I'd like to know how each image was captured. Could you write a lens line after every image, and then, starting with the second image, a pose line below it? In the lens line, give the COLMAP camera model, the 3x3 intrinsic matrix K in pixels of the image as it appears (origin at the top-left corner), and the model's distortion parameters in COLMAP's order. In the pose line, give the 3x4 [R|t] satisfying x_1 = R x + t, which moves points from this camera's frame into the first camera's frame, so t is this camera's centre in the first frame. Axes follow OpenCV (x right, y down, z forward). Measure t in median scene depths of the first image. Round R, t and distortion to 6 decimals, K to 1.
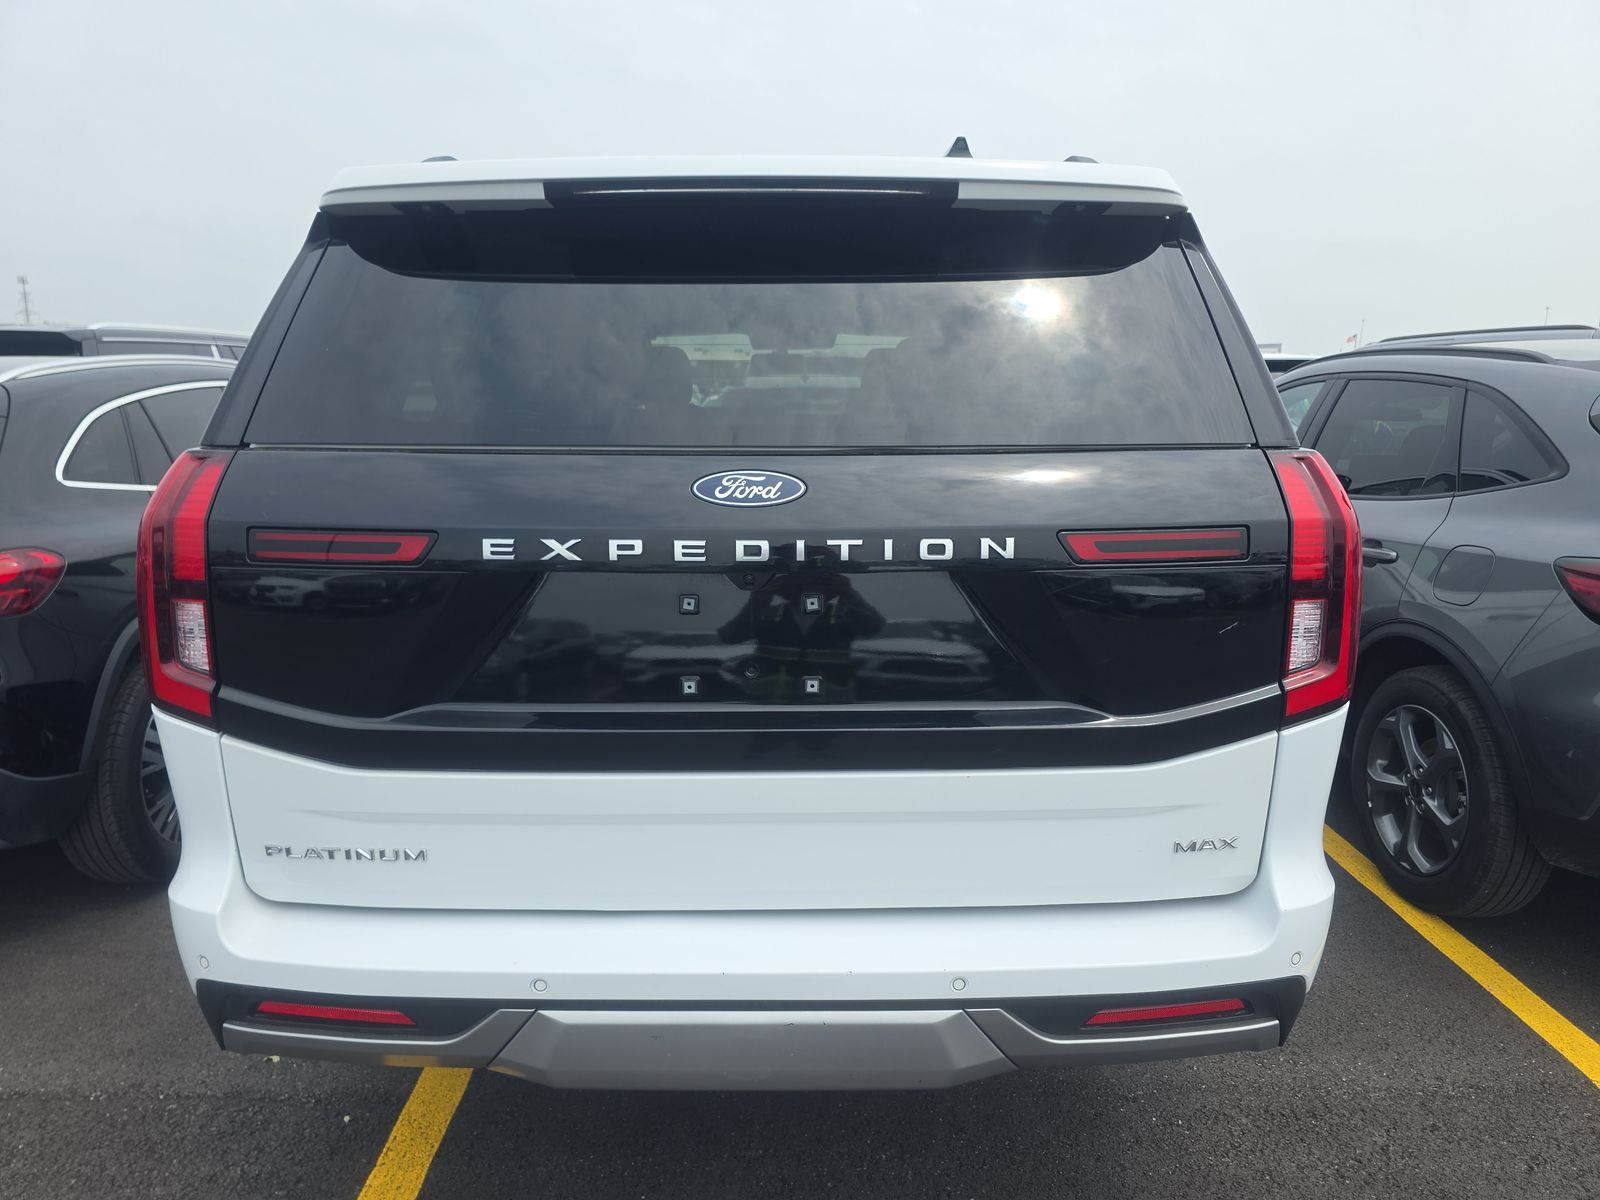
lens RADIAL K [[1069.7, 0, 799.8], [0, 1069.7, 590.5], [0, 0, 1]] dist [0.009447, -0.004247]
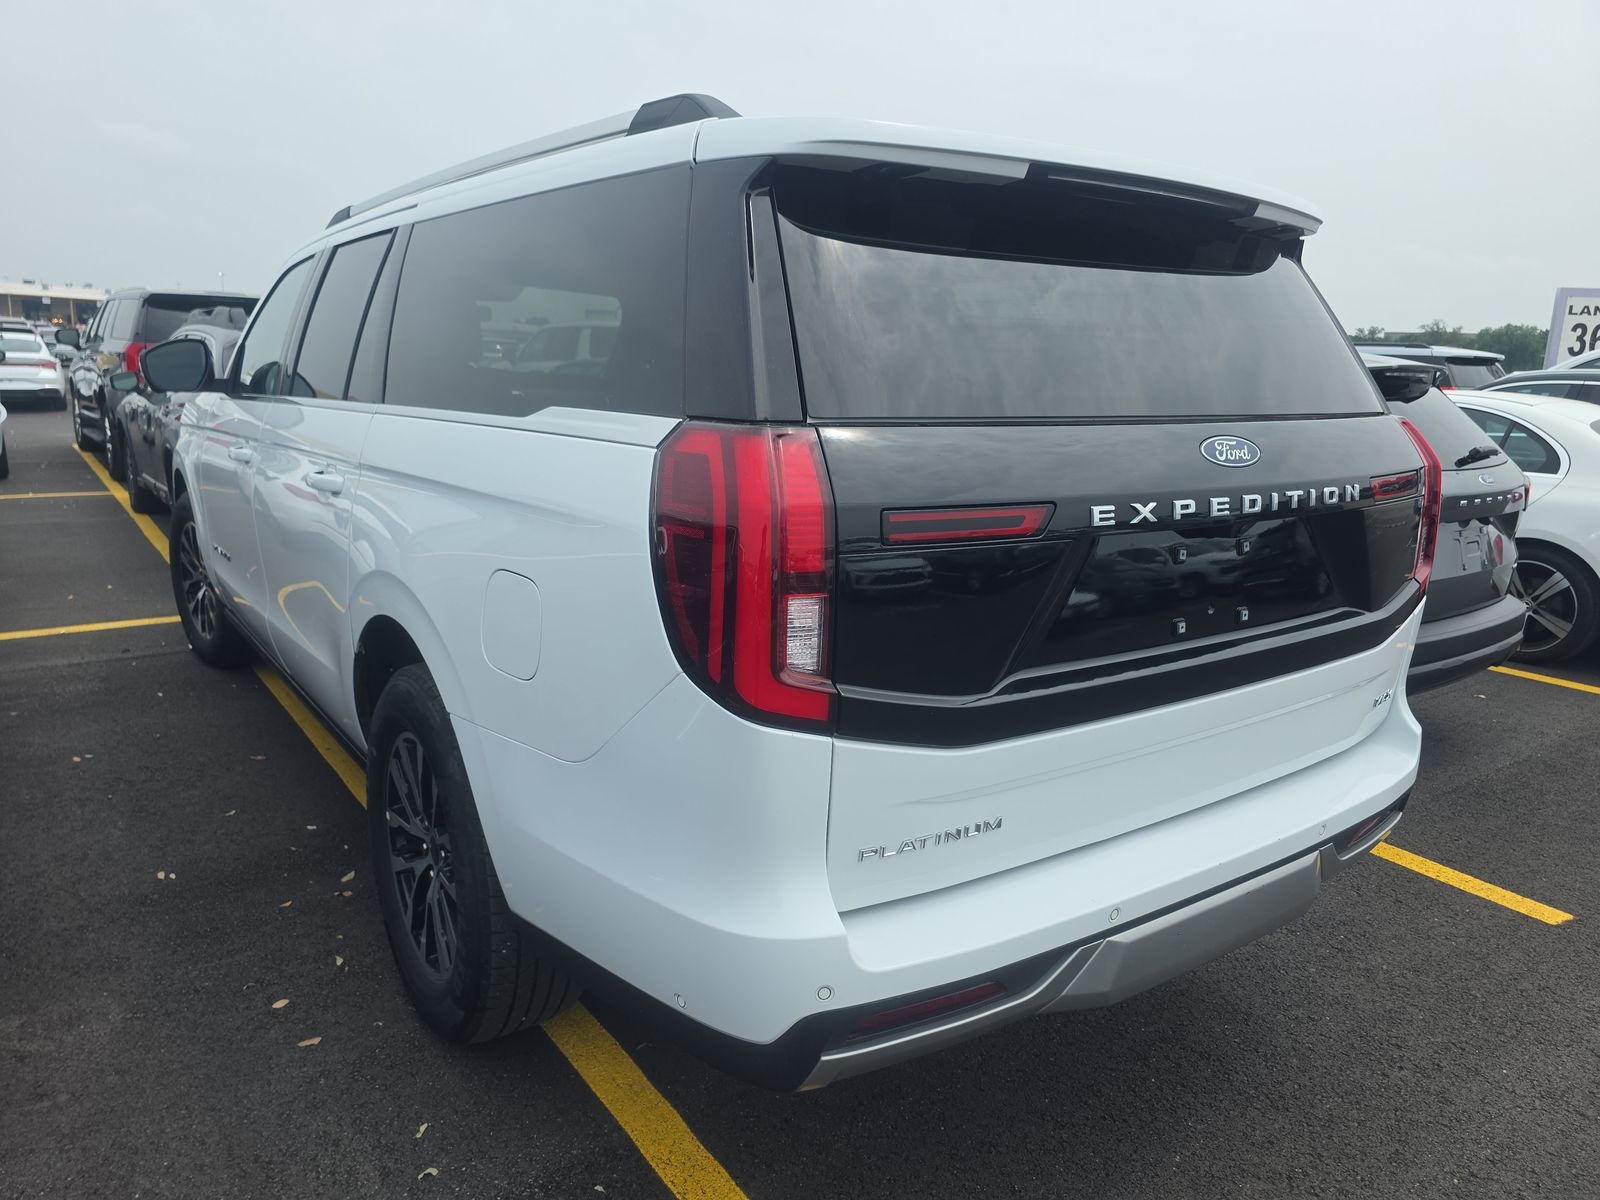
lens RADIAL K [[1080.2, 0, 799.9], [0, 1080.2, 648.1], [0, 0, 1]] dist [0.004530, 0.005480]
pose [[0.863451, -0.119841, 0.489991, -1.023226], [0.096775, 0.992680, 0.072253, -0.013545], [-0.495063, -0.014968, 0.868728, 0.203179]]
